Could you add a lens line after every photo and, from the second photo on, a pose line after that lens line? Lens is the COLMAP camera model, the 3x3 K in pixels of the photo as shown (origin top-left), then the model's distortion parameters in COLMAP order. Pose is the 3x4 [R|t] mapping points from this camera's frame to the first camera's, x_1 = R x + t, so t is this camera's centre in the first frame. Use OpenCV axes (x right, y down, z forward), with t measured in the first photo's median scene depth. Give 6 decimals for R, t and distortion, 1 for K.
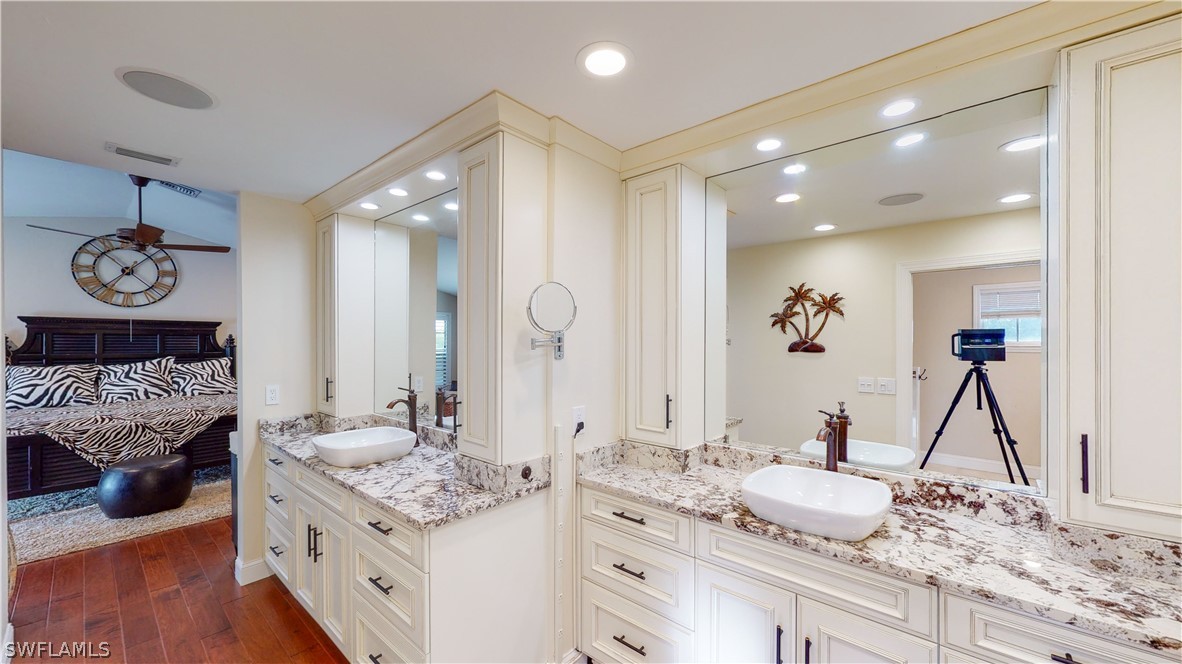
lens RADIAL K [[437.1, 0, 591.0], [0, 437.1, 332.0], [0, 0, 1]] dist [0.000059, 0.000025]
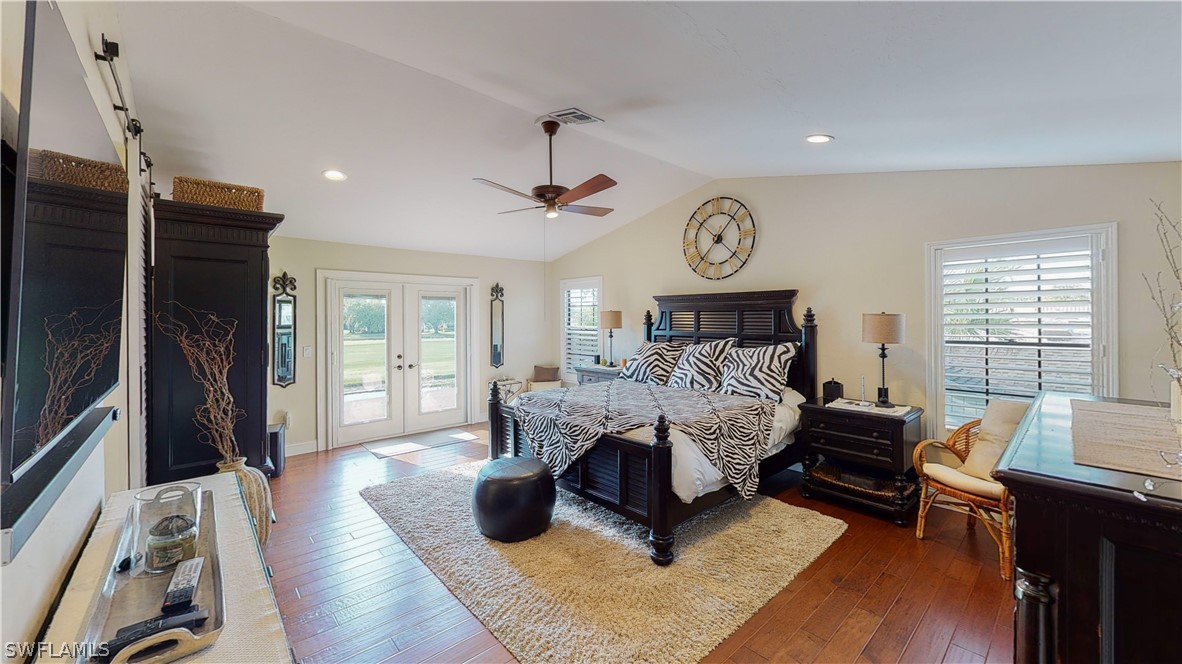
lens RADIAL K [[437.1, 0, 591.0], [0, 437.1, 332.0], [0, 0, 1]] dist [0.000059, 0.000025]
pose [[-0.124943, 0.034979, -0.991547, -0.170441], [0.028254, 0.999098, 0.031685, 0.014554], [0.991762, -0.024057, -0.125818, 0.965824]]
